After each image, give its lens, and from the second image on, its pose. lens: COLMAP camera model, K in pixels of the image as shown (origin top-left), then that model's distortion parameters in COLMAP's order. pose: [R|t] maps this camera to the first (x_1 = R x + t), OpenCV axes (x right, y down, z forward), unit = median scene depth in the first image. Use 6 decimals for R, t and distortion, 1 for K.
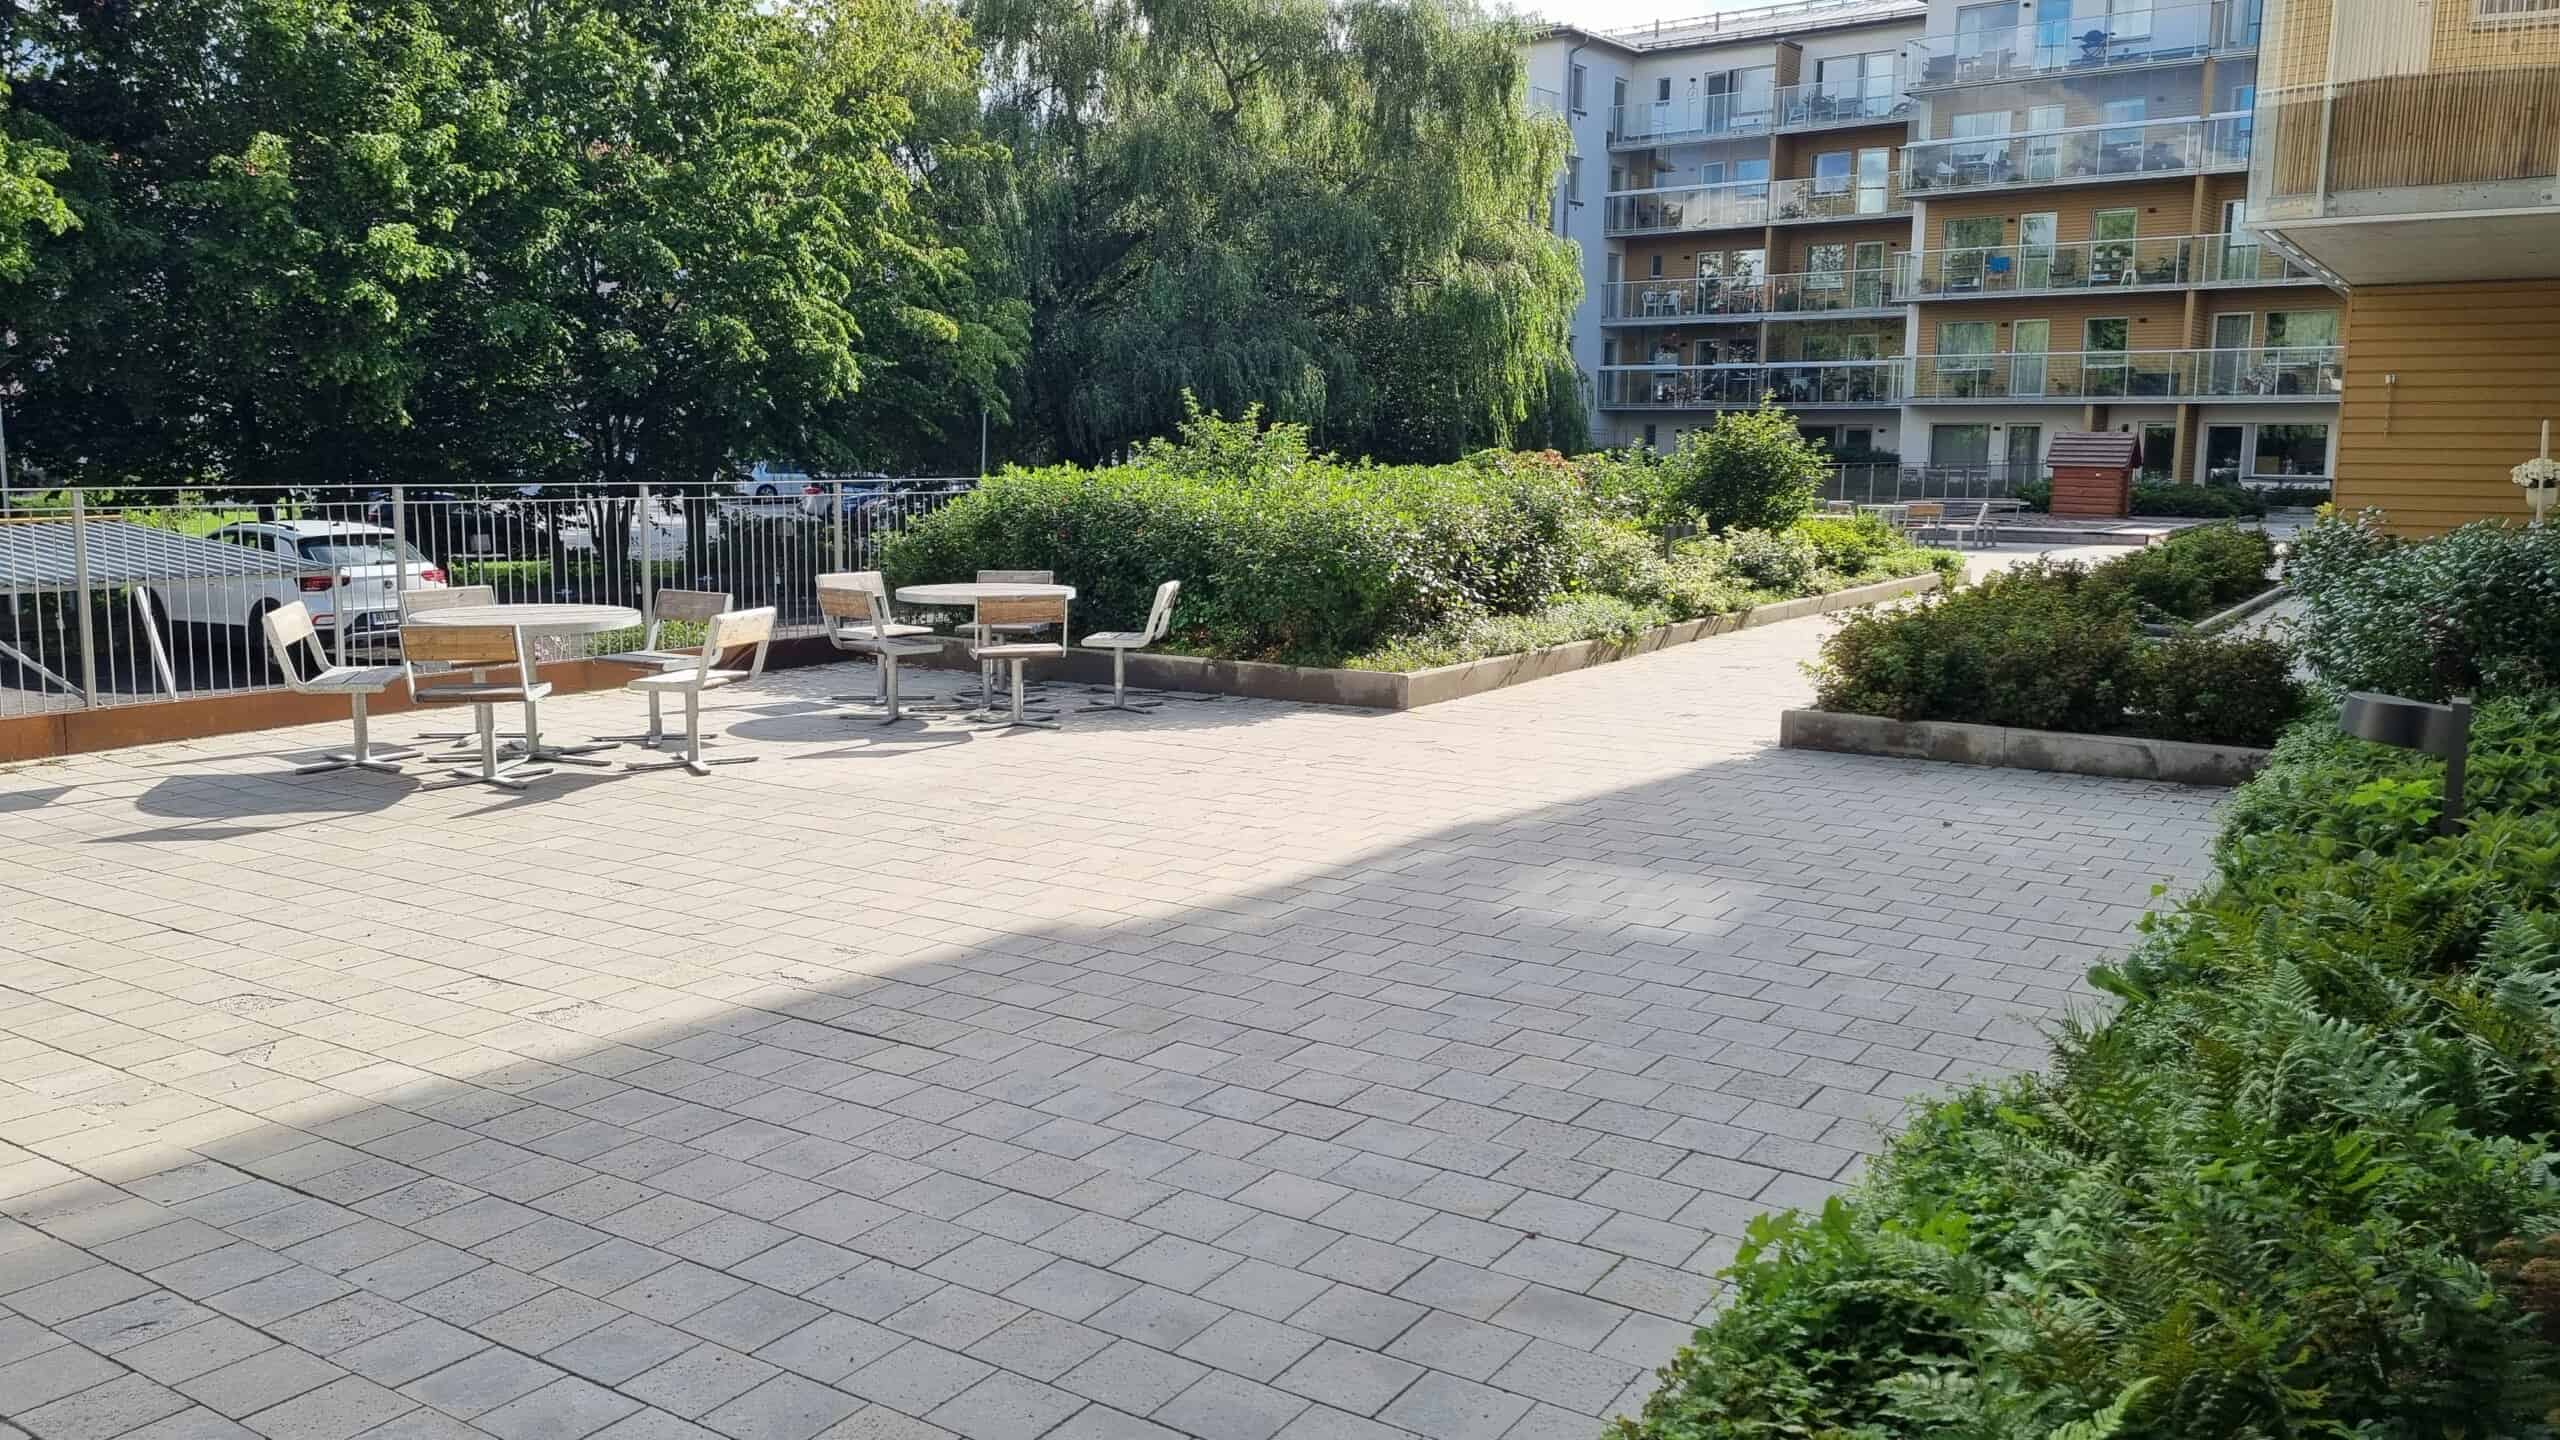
lens RADIAL K [[1891.5, 0, 1280.0], [0, 1891.5, 720.0], [0, 0, 1]] dist [0.033538, -0.001891]
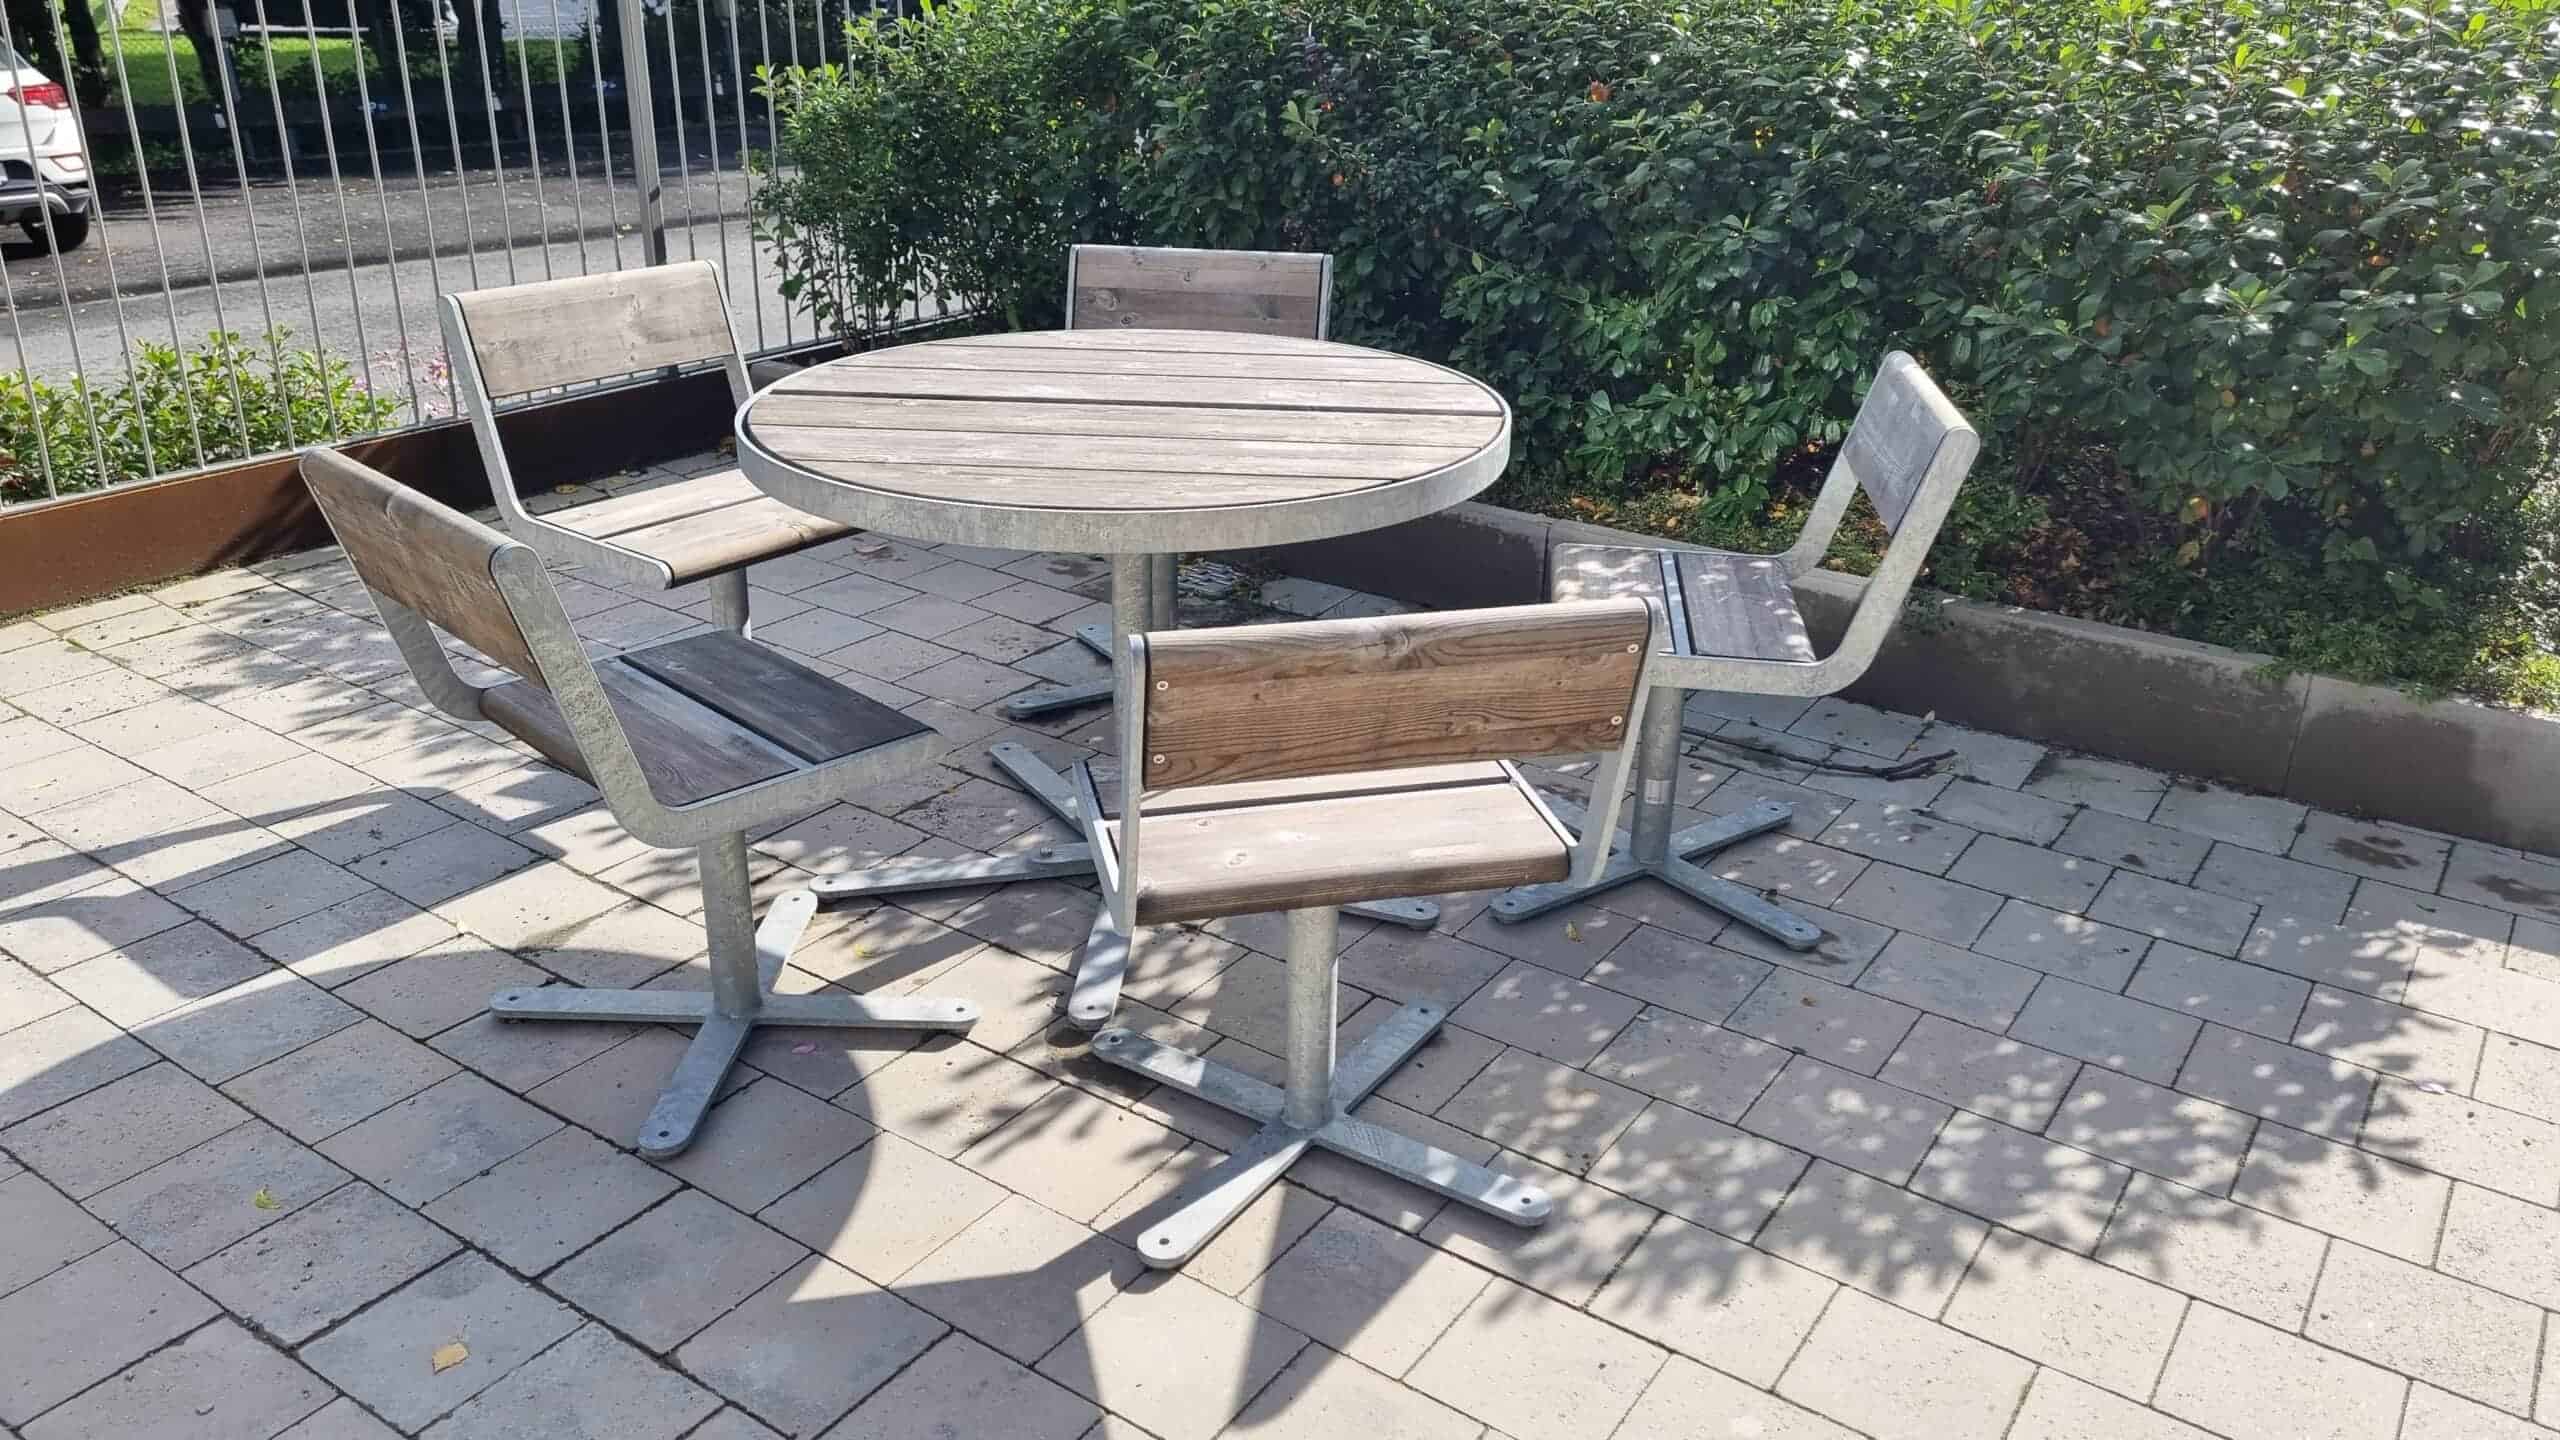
lens RADIAL K [[1891.5, 0, 1280.0], [0, 1891.5, 720.0], [0, 0, 1]] dist [0.033538, -0.001891]
pose [[0.999562, 0.019169, -0.022544, -0.114010], [-0.012710, 0.966080, 0.257931, -0.080093], [0.026724, -0.257532, 0.965900, 0.672057]]
